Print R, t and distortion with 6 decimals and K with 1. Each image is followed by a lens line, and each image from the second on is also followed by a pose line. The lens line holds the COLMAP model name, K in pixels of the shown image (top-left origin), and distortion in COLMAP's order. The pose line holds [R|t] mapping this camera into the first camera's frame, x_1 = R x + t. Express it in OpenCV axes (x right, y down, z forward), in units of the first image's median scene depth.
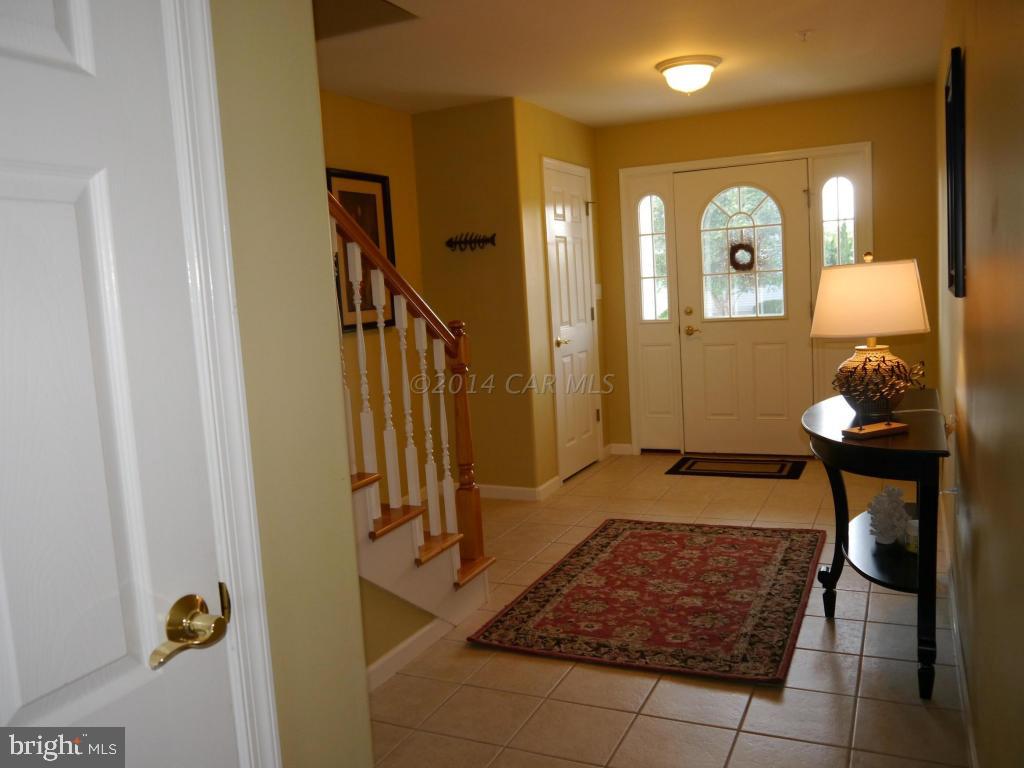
lens RADIAL K [[839.7, 0, 511.9], [0, 839.7, 382.3], [0, 0, 1]] dist [-0.039509, 0.017971]
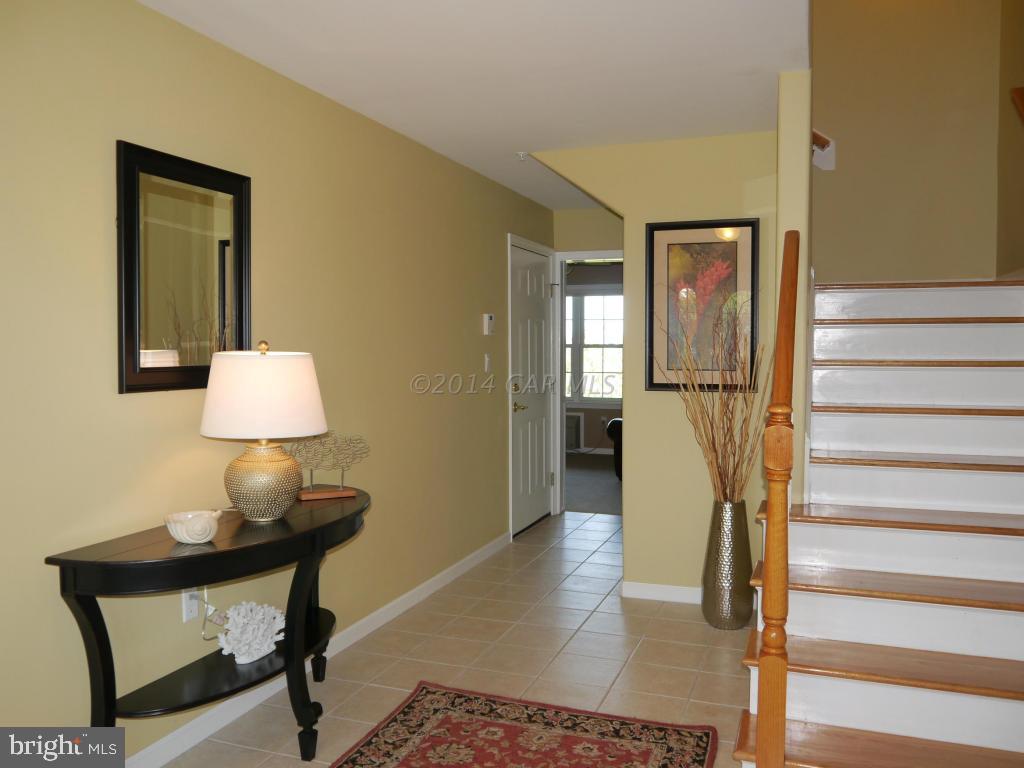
lens RADIAL K [[839.7, 0, 511.6], [0, 839.7, 383.1], [0, 0, 1]] dist [-0.039509, 0.017971]
pose [[-0.994325, 0.060126, -0.087762, 0.231371], [0.045083, 0.985377, 0.164313, -0.236280], [0.096359, 0.159424, -0.982496, 1.841574]]
